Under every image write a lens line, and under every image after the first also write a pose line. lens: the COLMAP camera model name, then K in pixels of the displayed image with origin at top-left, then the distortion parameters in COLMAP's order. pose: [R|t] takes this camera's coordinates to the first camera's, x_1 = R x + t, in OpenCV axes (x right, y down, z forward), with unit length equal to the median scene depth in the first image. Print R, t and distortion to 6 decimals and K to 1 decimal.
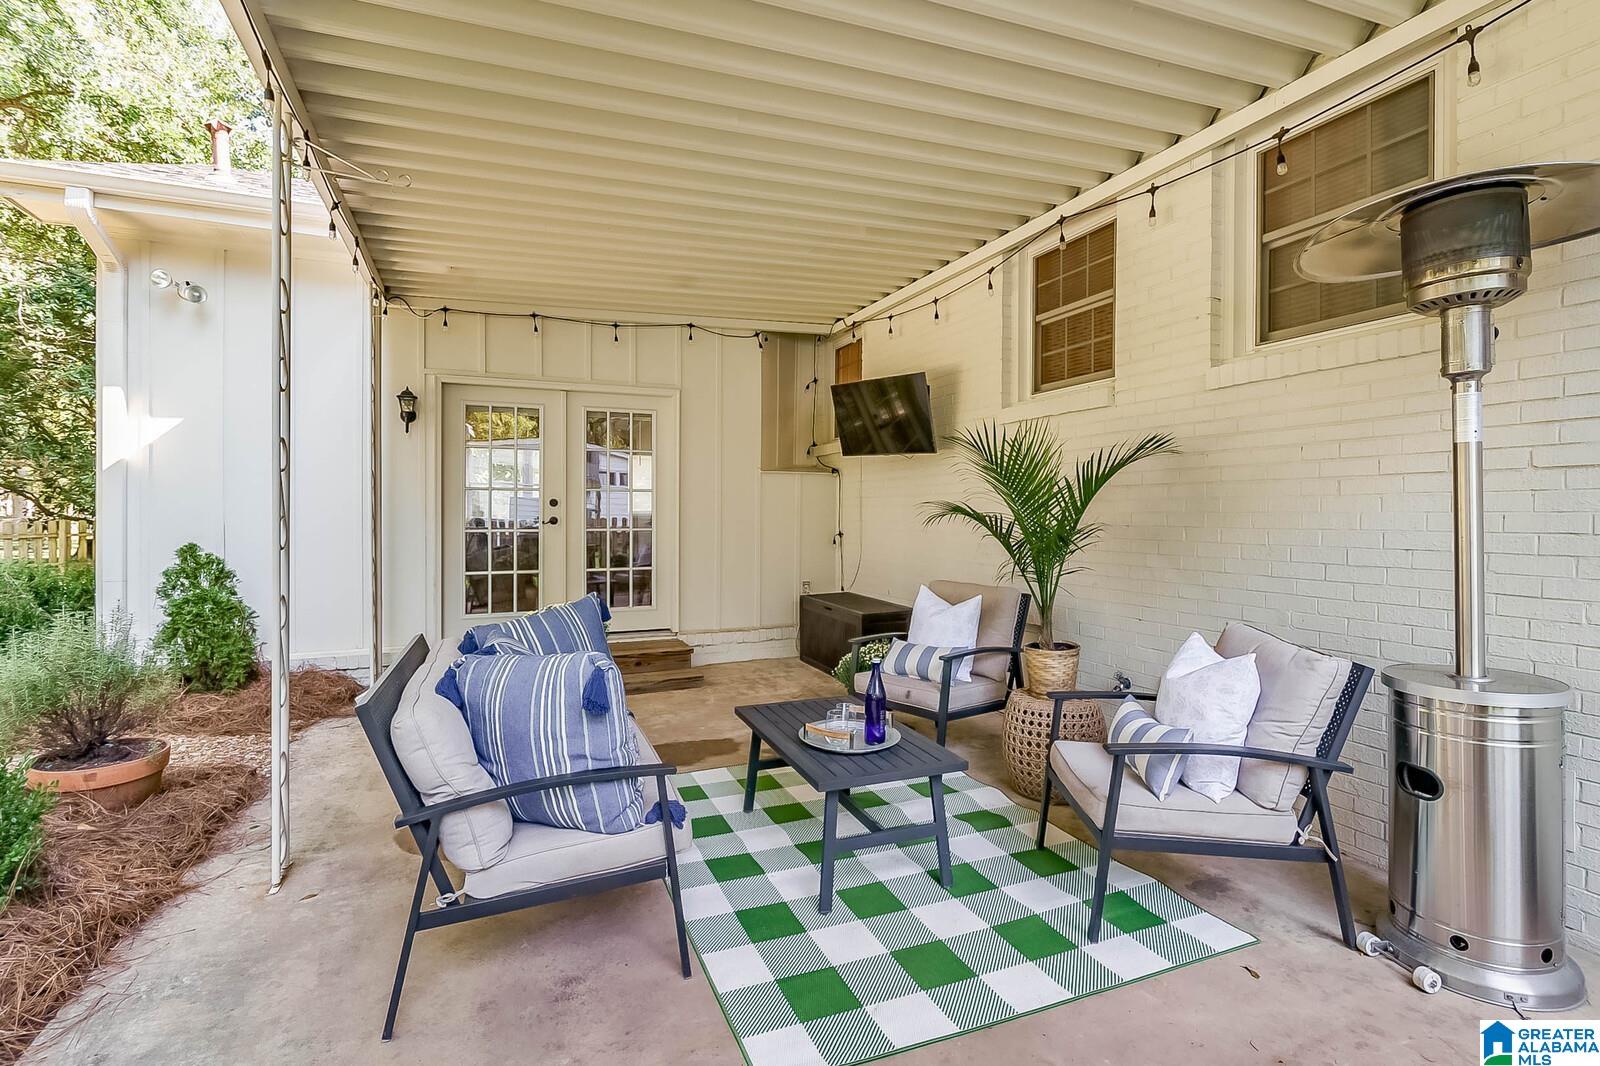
lens RADIAL K [[757.1, 0, 797.1], [0, 757.1, 519.8], [0, 0, 1]] dist [-0.004186, -0.000240]
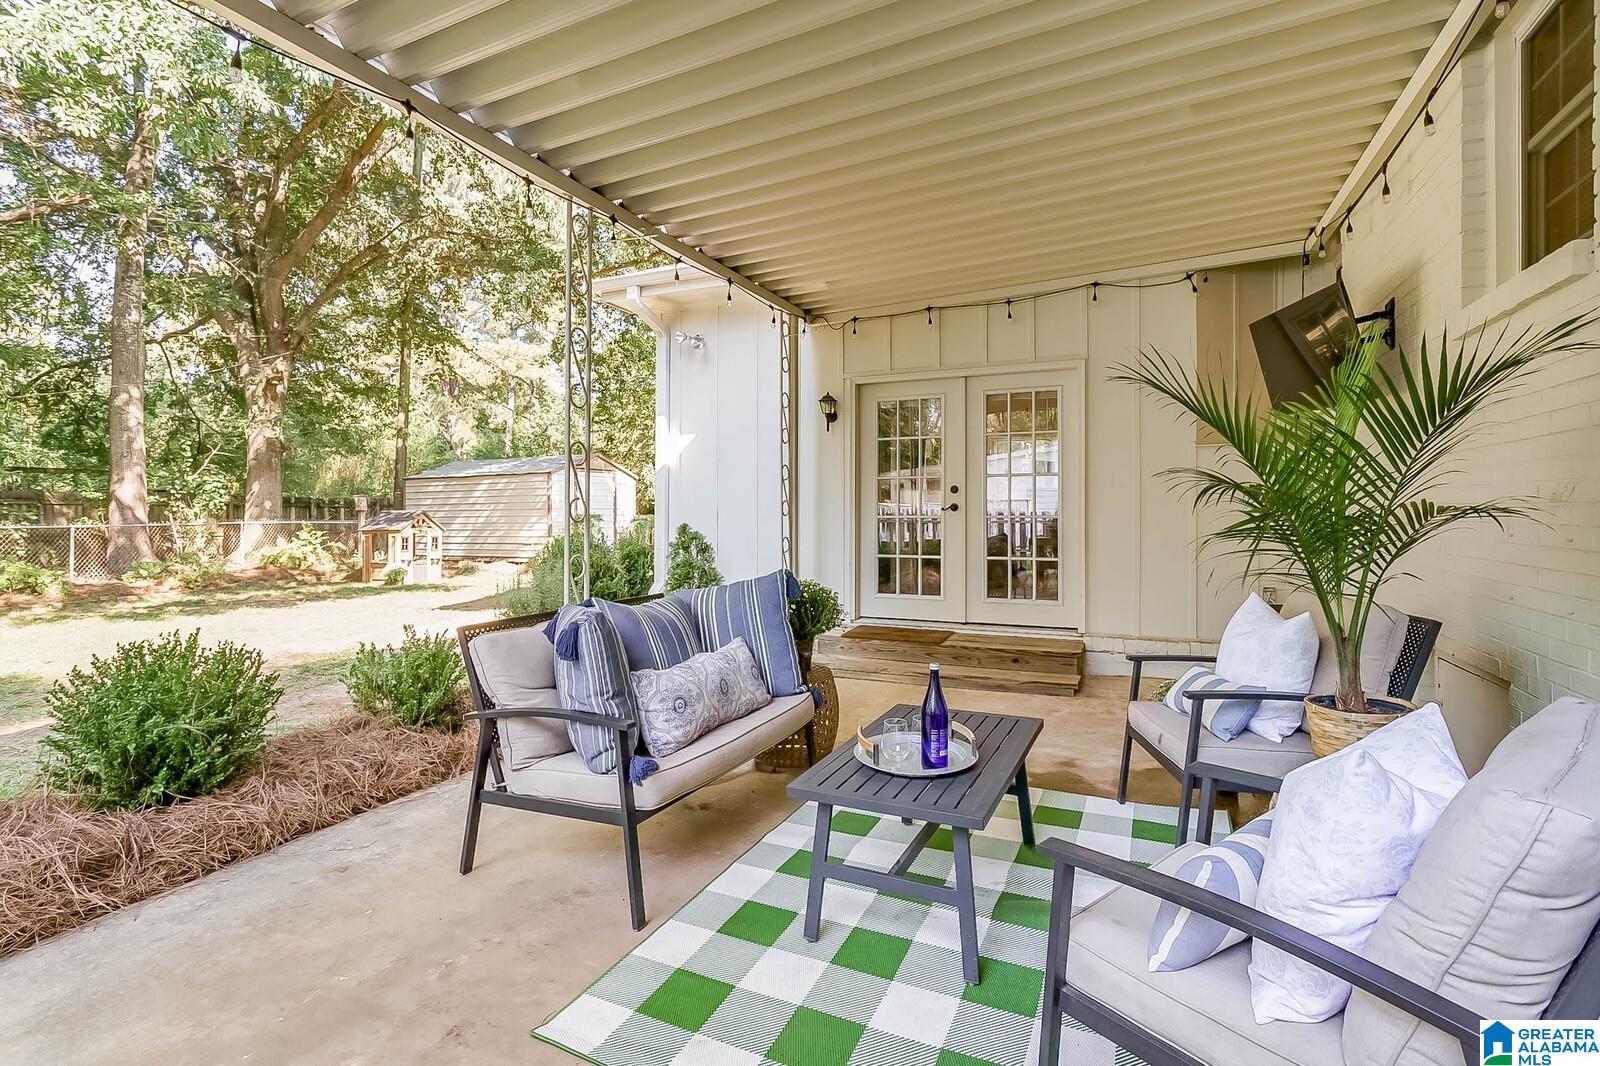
lens RADIAL K [[757.0, 0, 792.8], [0, 757.0, 506.4], [0, 0, 1]] dist [-0.002096, 0.001061]
pose [[0.678283, -0.006114, -0.734775, 0.294236], [-0.002774, 0.999937, -0.010881, 0.012136], [0.734796, 0.009419, 0.678223, 0.170043]]
